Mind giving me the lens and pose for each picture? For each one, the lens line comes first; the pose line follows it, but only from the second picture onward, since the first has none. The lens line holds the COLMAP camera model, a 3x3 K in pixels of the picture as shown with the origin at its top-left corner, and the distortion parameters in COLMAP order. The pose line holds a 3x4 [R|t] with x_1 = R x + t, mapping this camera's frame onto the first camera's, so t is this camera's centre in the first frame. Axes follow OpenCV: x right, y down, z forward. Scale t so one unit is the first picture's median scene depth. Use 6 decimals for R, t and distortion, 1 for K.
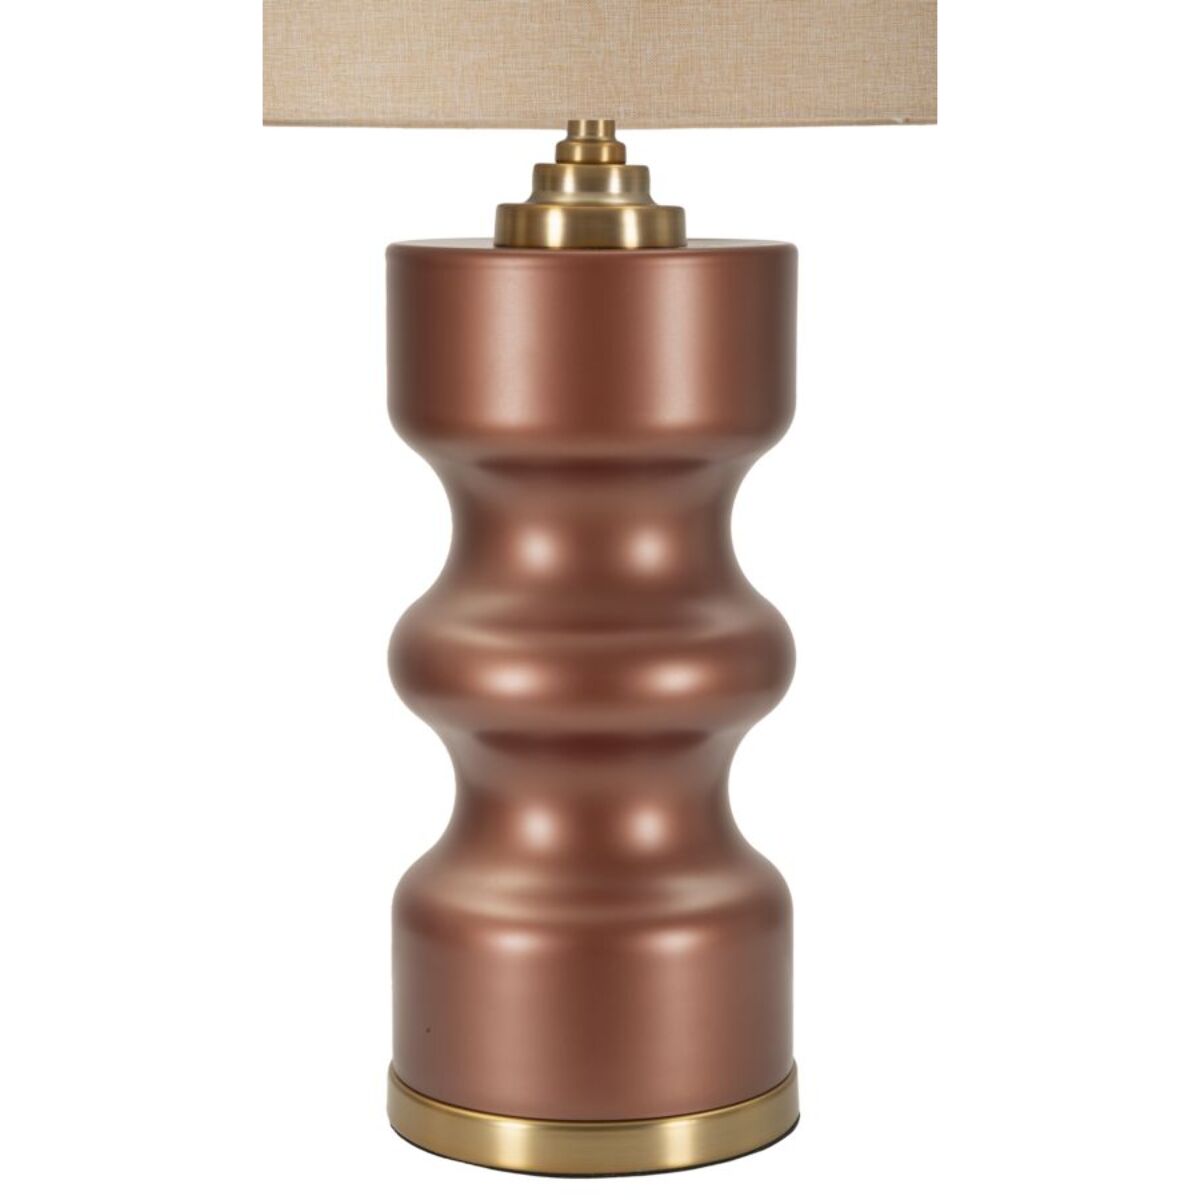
lens RADIAL K [[4339.2, 0, 565.6], [0, 4339.2, 687.4], [0, 0, 1]] dist [0.928881, 0.000000]
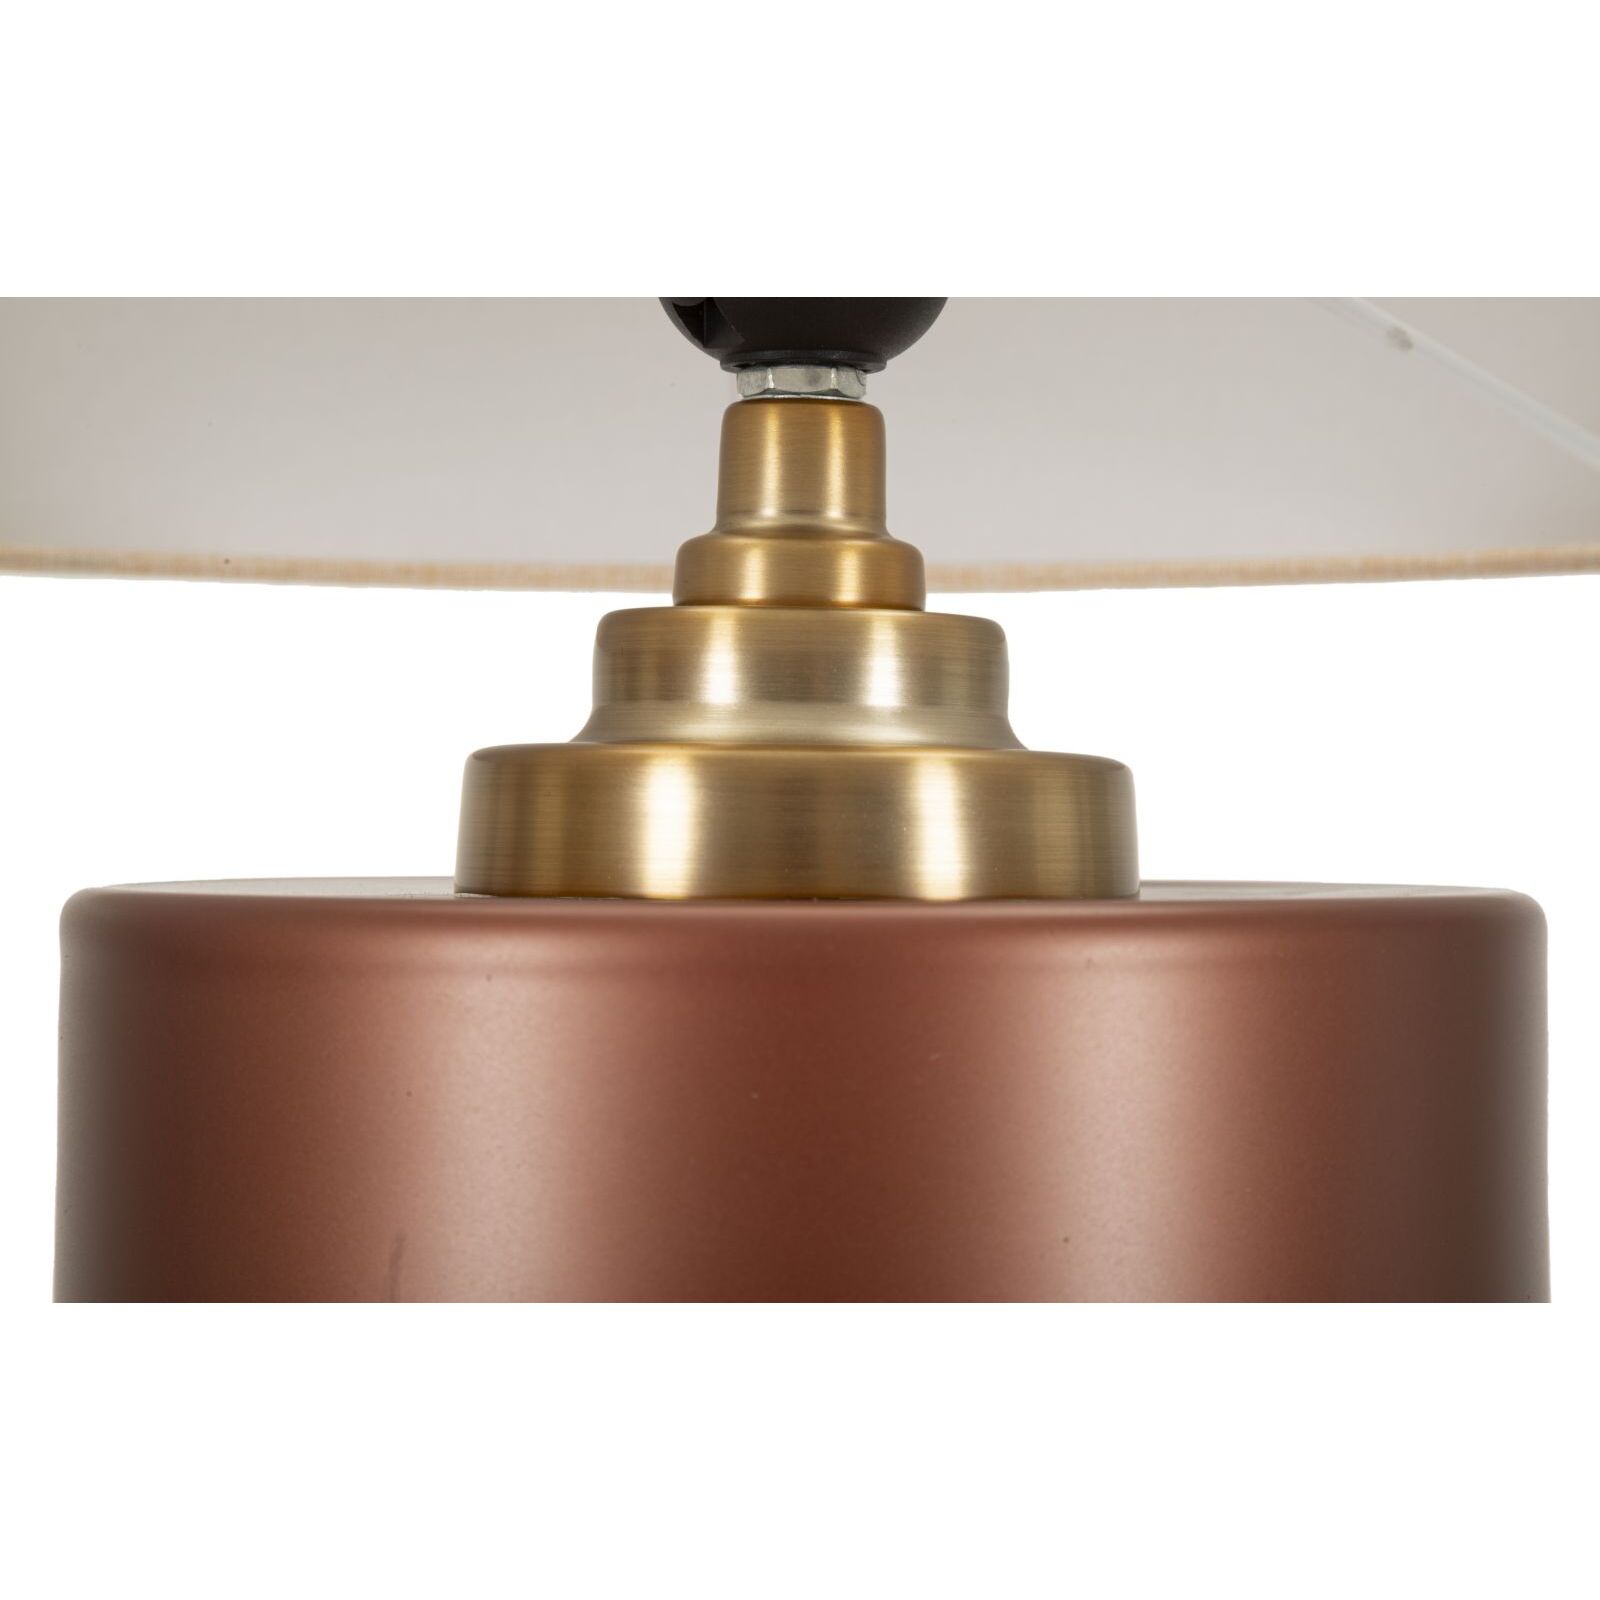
lens RADIAL K [[5785.5, 0, 801.4], [0, 5785.5, 797.1], [0, 0, 1]] dist [0.928881, 0.000000]
pose [[0.999995, 0.000798, -0.002999, 0.007078], [-0.001156, 0.992610, -0.121341, -0.062131], [0.002880, 0.121344, 0.992606, 0.634323]]
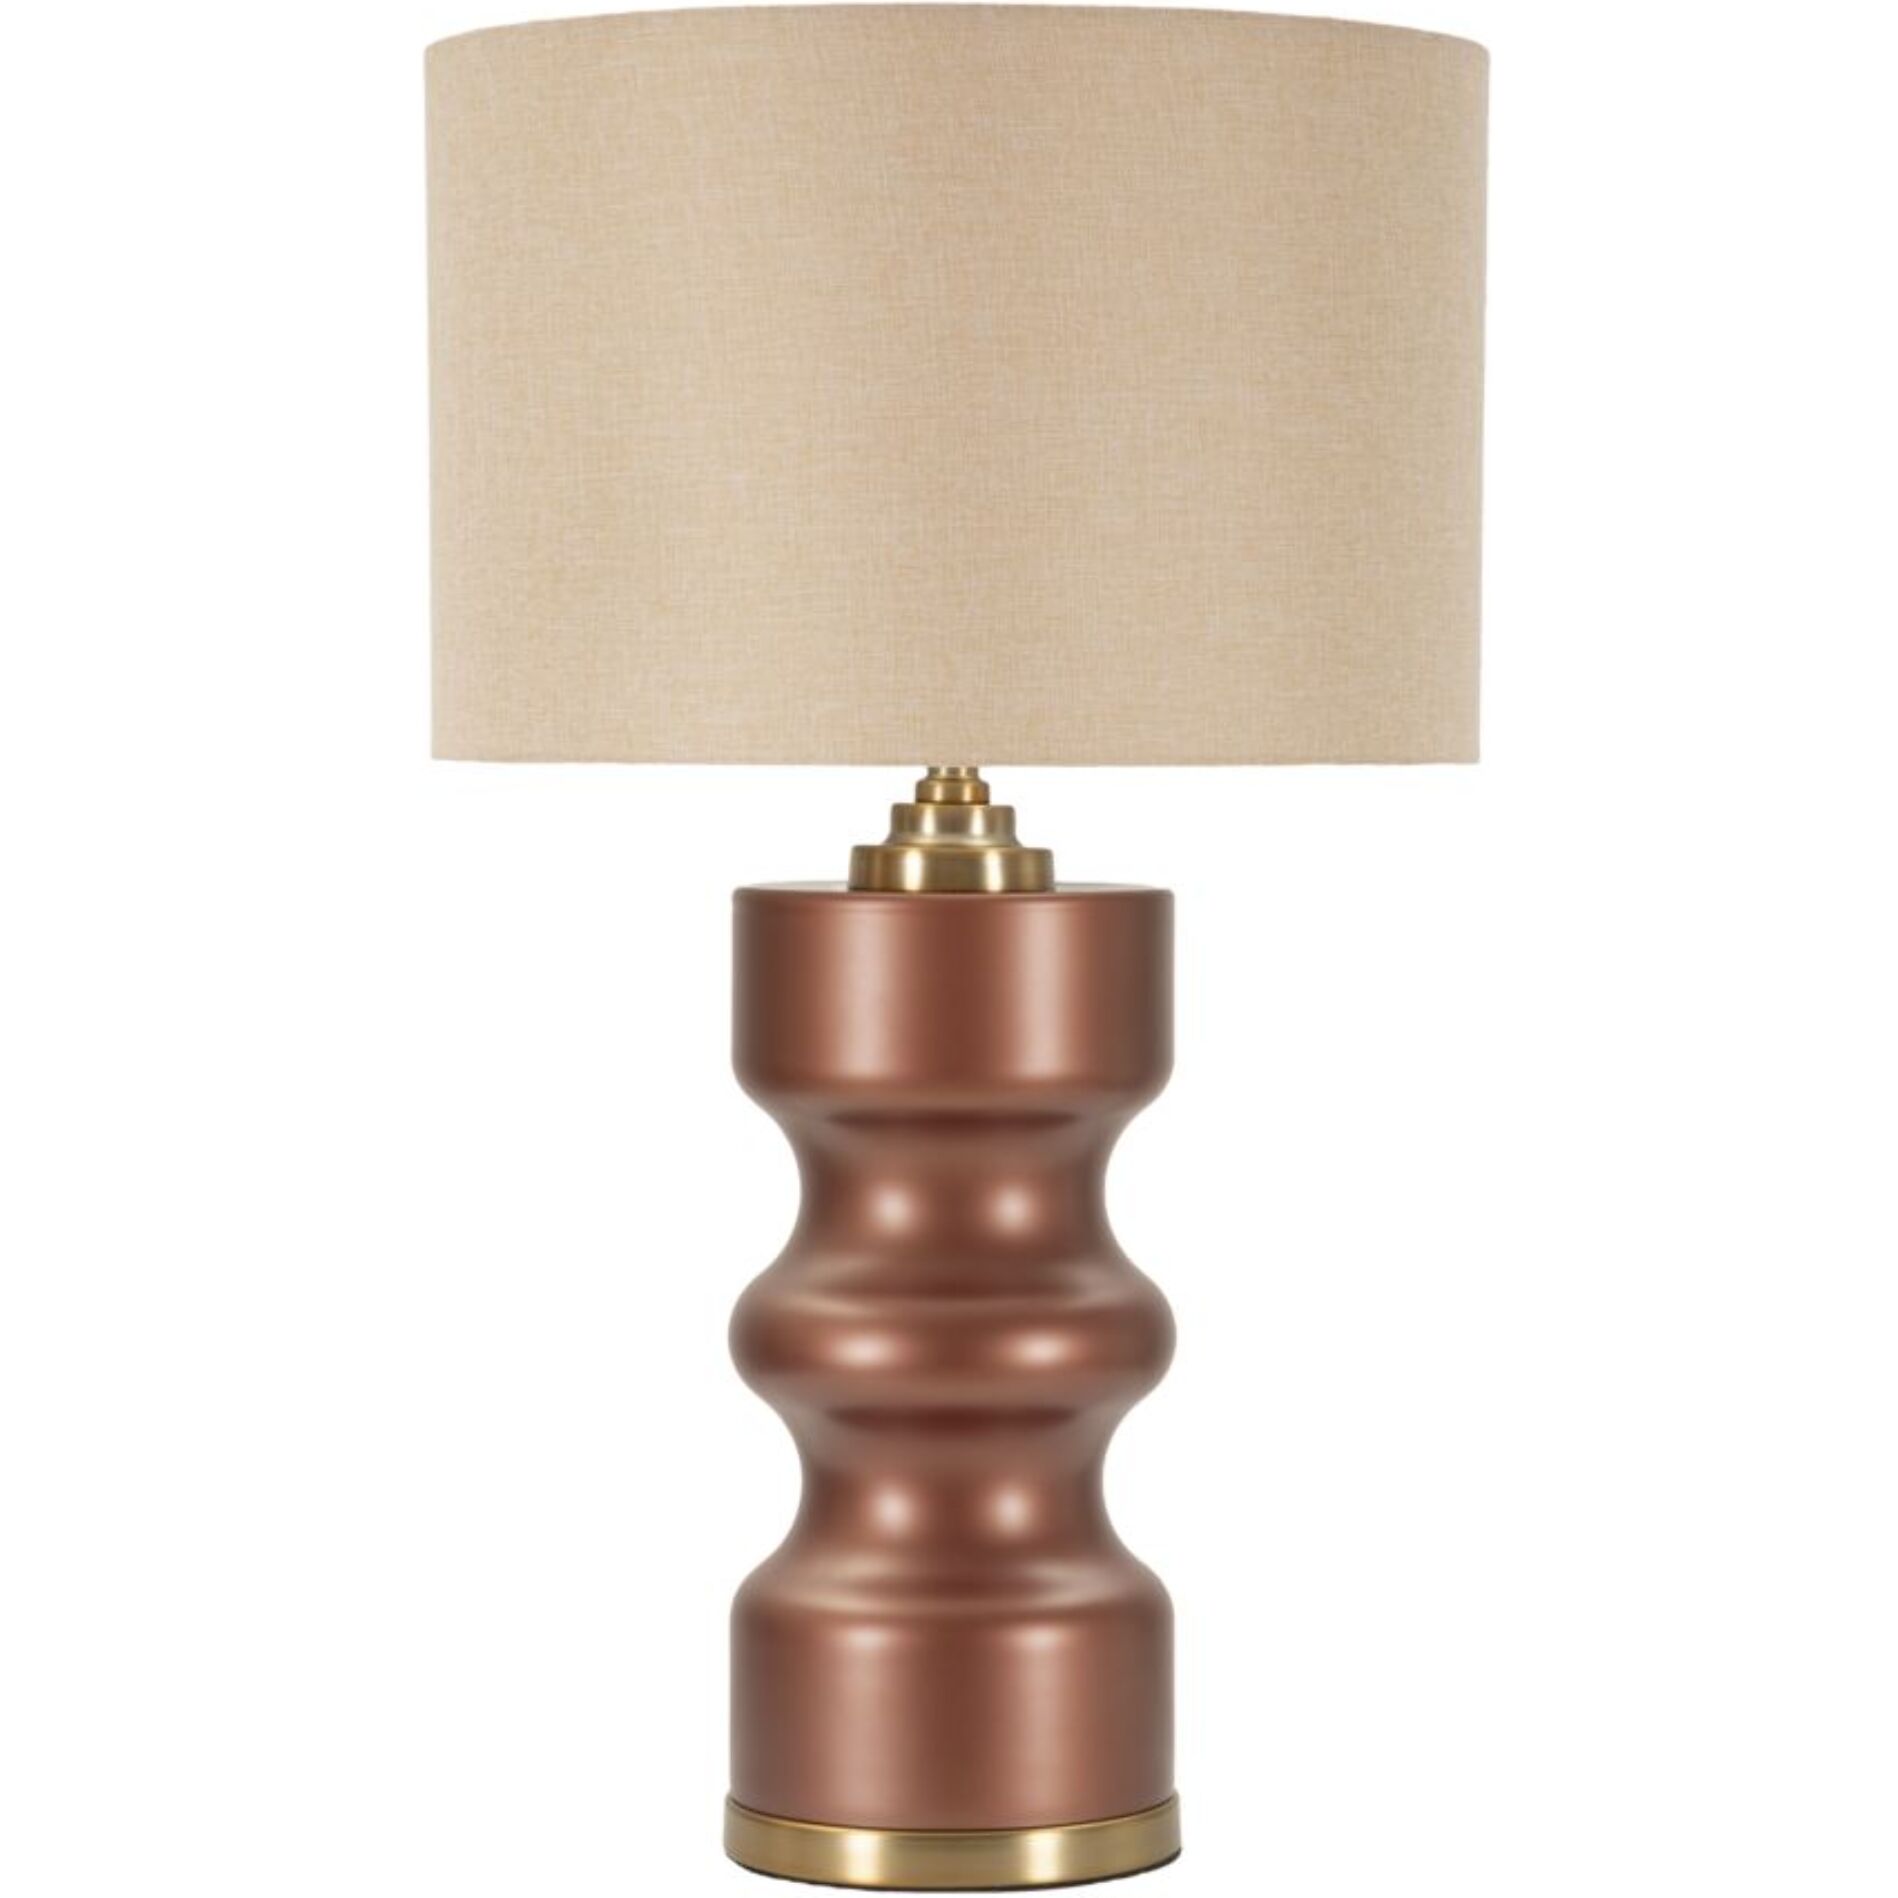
lens RADIAL K [[6863.1, 0, 951.2], [0, 6863.1, 951.1], [0, 0, 1]] dist [0.928881, 0.000000]
pose [[0.999995, 0.002583, -0.001851, 0.008387], [-0.002743, 0.995703, -0.092560, 0.048046], [0.001604, 0.092565, 0.995705, -0.458152]]
